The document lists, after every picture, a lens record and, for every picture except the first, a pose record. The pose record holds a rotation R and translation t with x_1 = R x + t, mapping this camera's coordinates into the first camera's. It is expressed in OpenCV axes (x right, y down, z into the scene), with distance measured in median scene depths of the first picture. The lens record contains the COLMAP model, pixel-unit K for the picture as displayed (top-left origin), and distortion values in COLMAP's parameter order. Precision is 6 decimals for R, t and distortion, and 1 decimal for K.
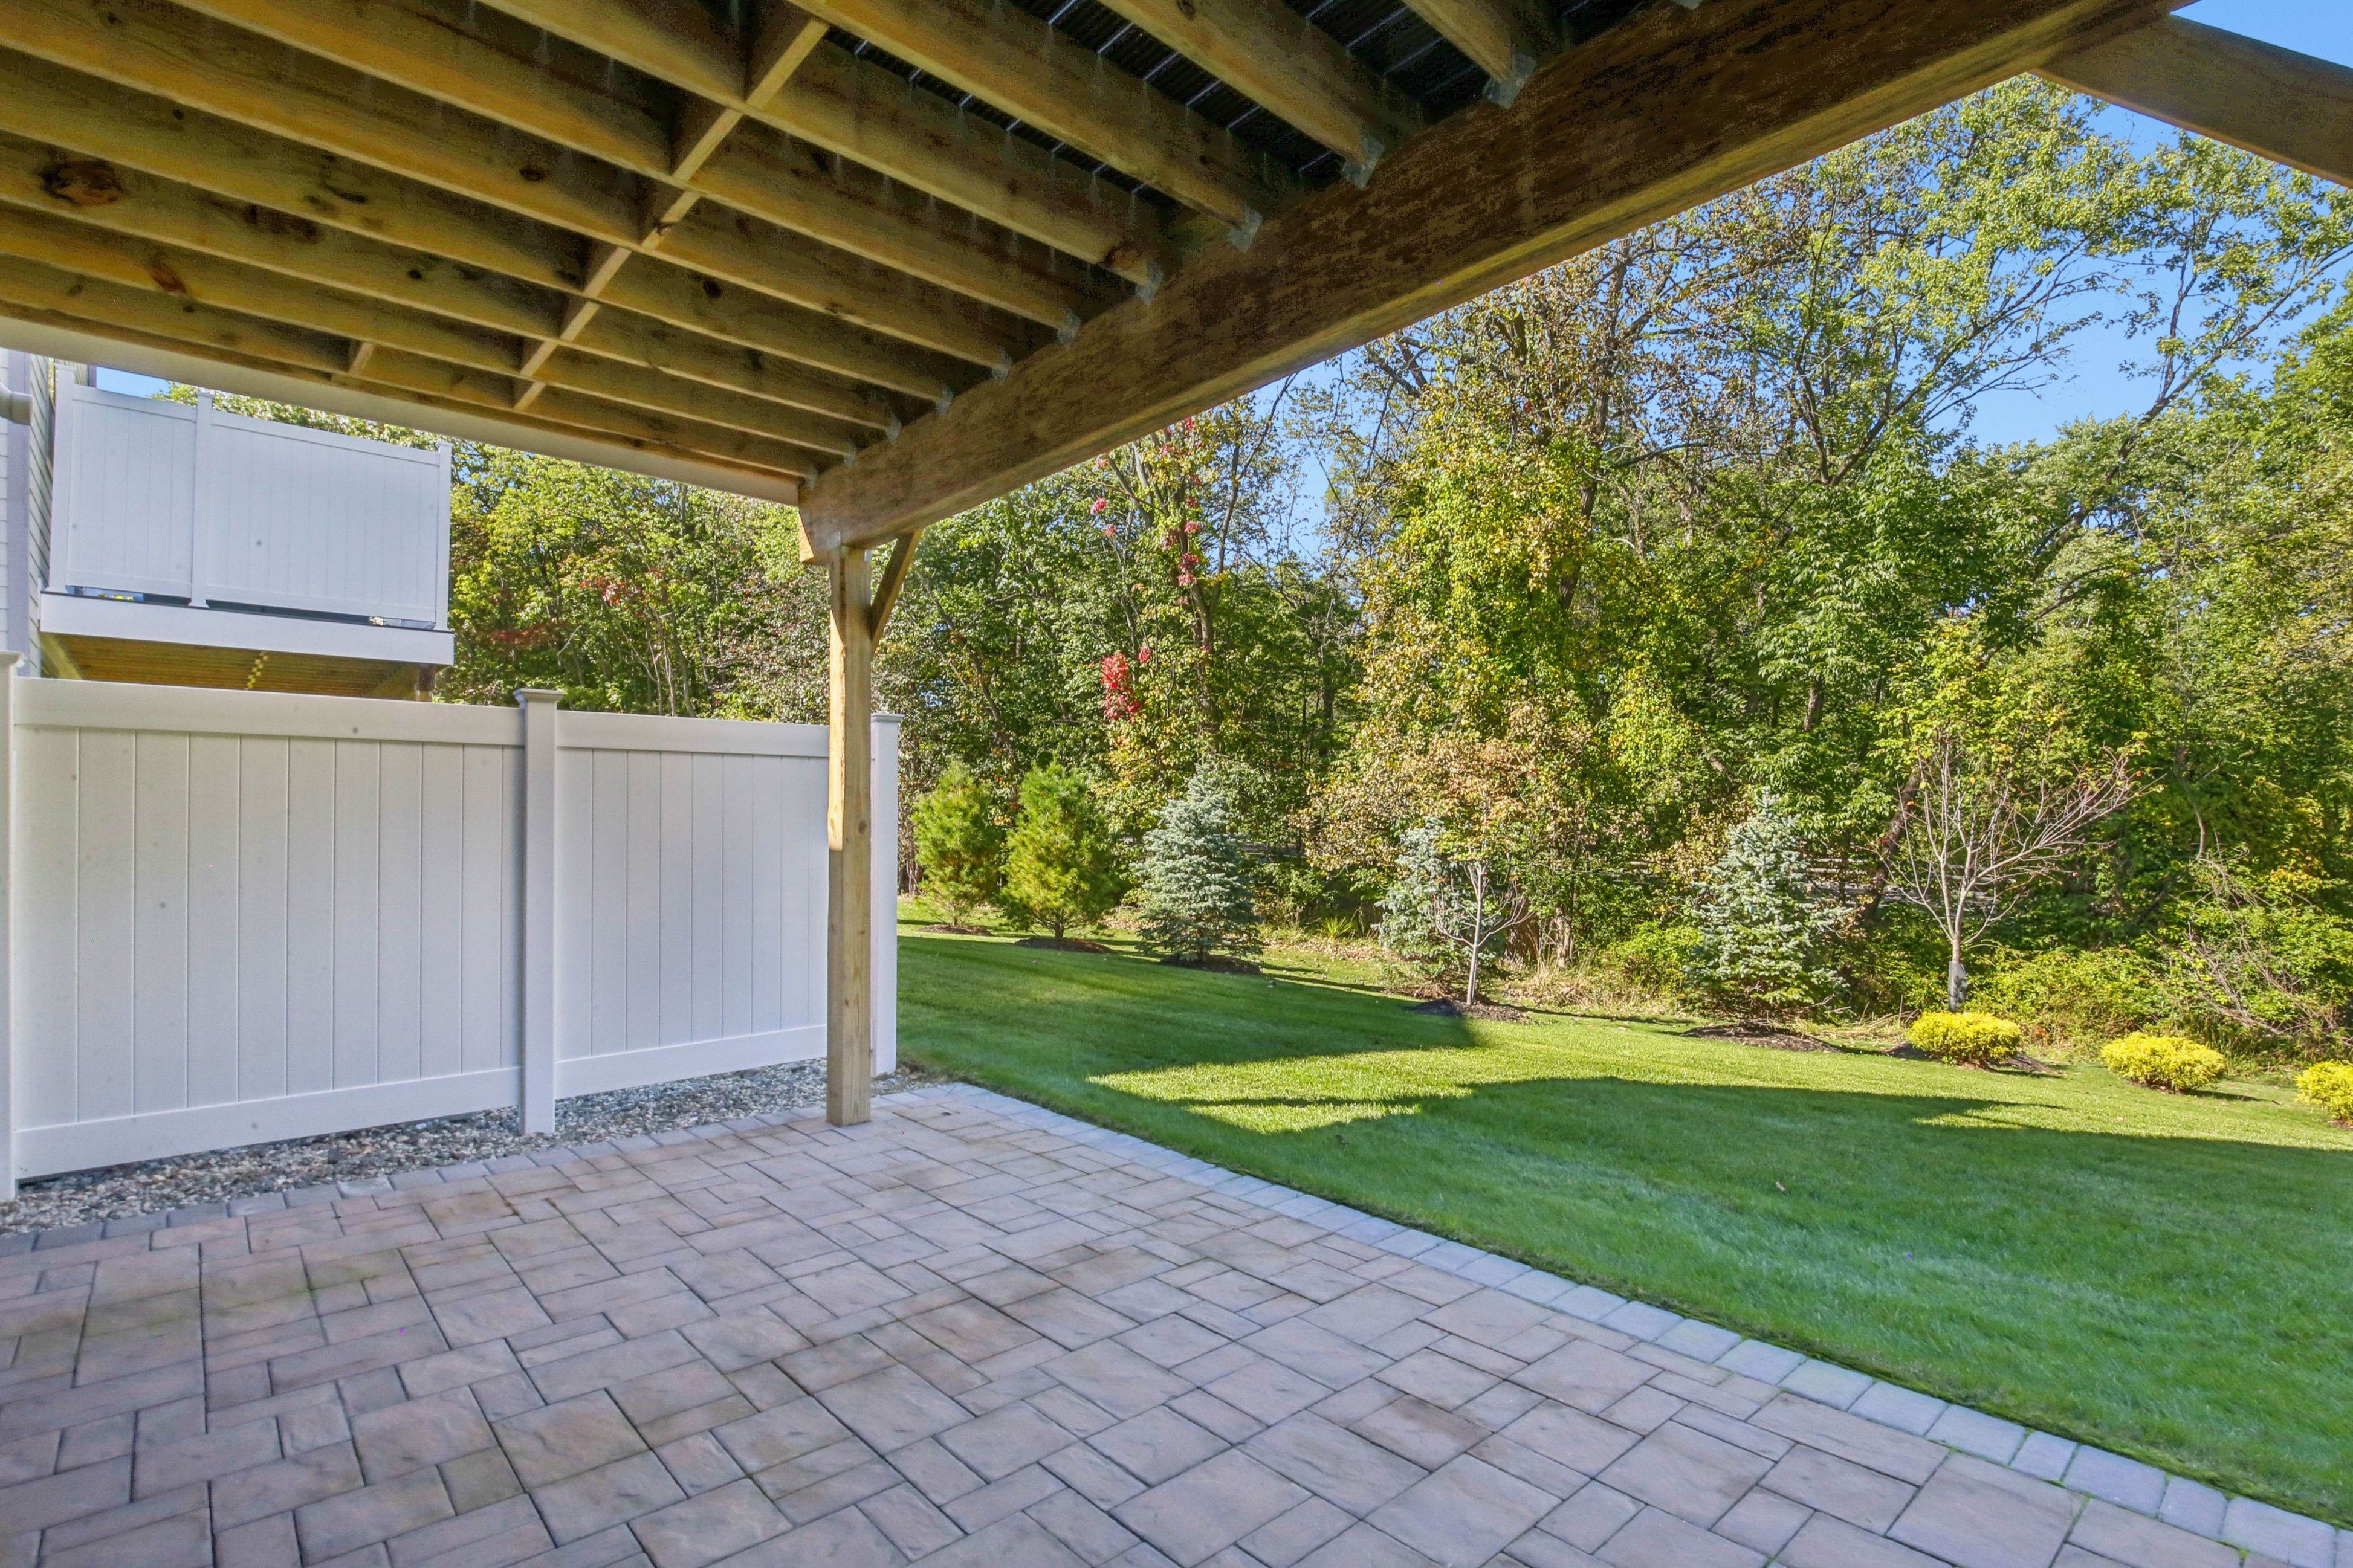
lens RADIAL K [[1106.3, 0, 1176.5], [0, 1106.3, 784.0], [0, 0, 1]] dist [0.000314, -0.000109]
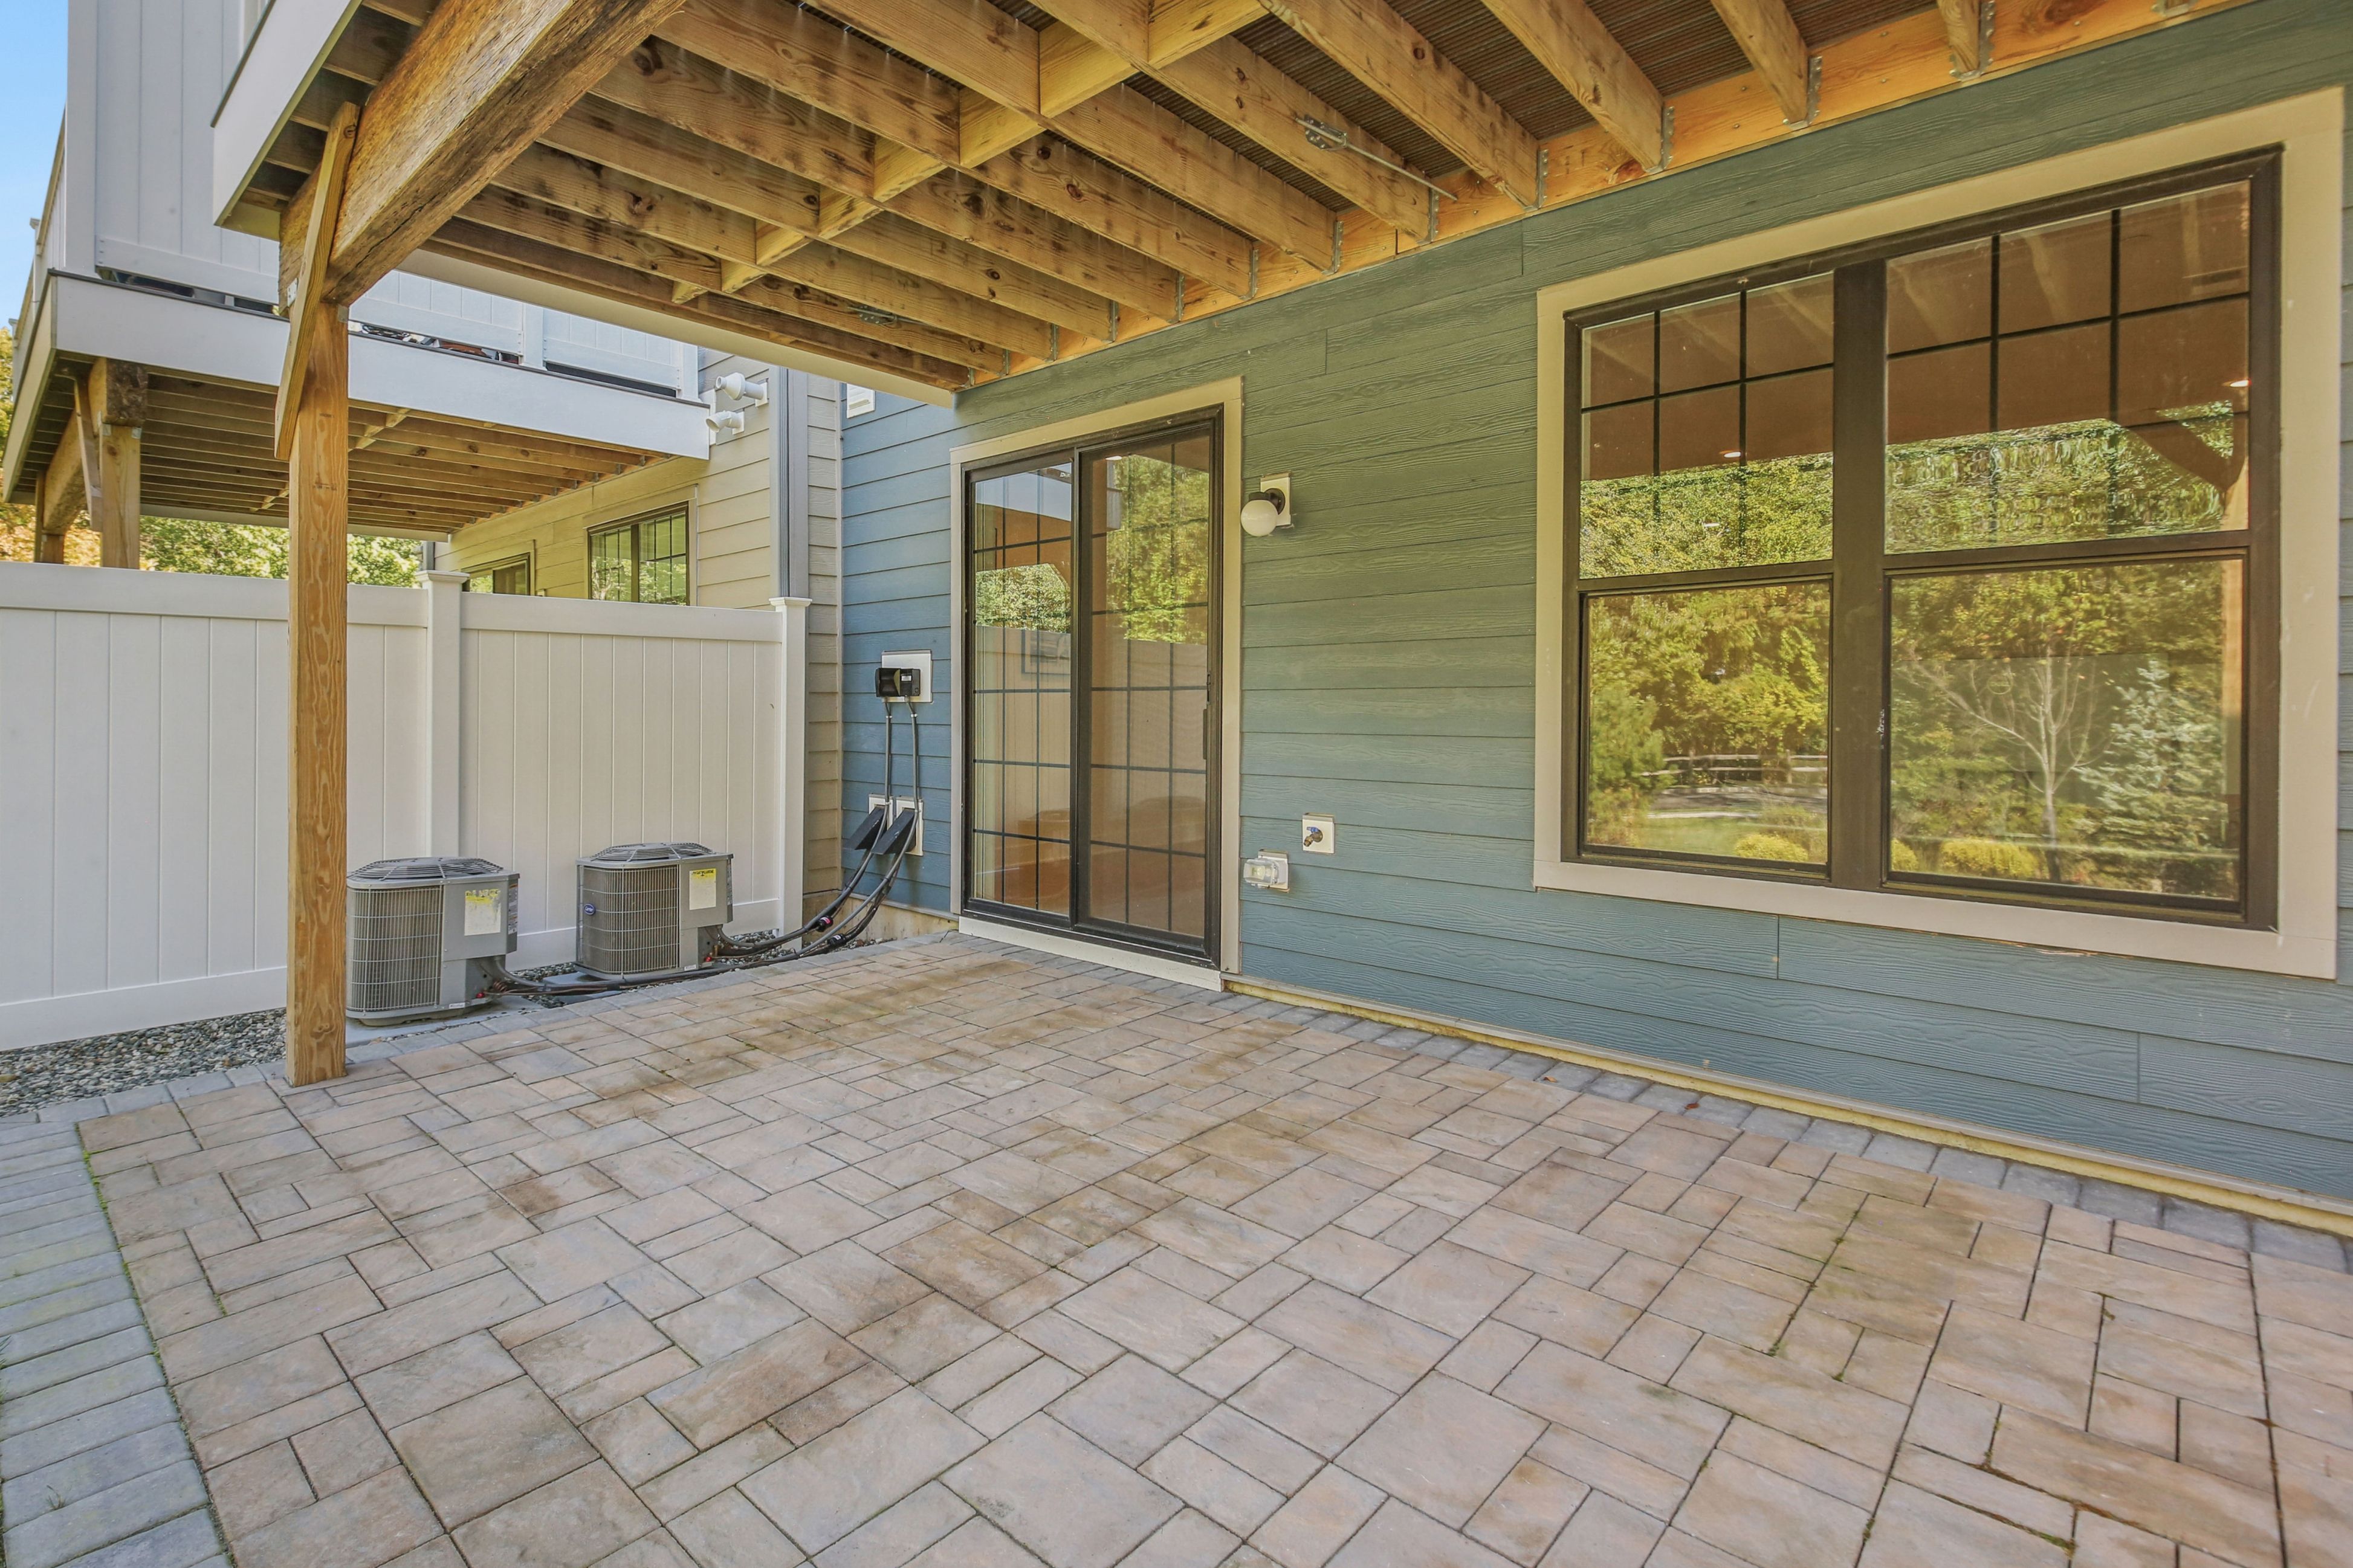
lens RADIAL K [[1092.2, 0, 1167.1], [0, 1092.2, 716.4], [0, 0, 1]] dist [-0.000039, -0.000084]
pose [[-0.993015, 0.004324, -0.117905, -0.252386], [0.007576, 0.999603, -0.027147, 0.096003], [0.117741, -0.027851, -0.992654, 1.933640]]
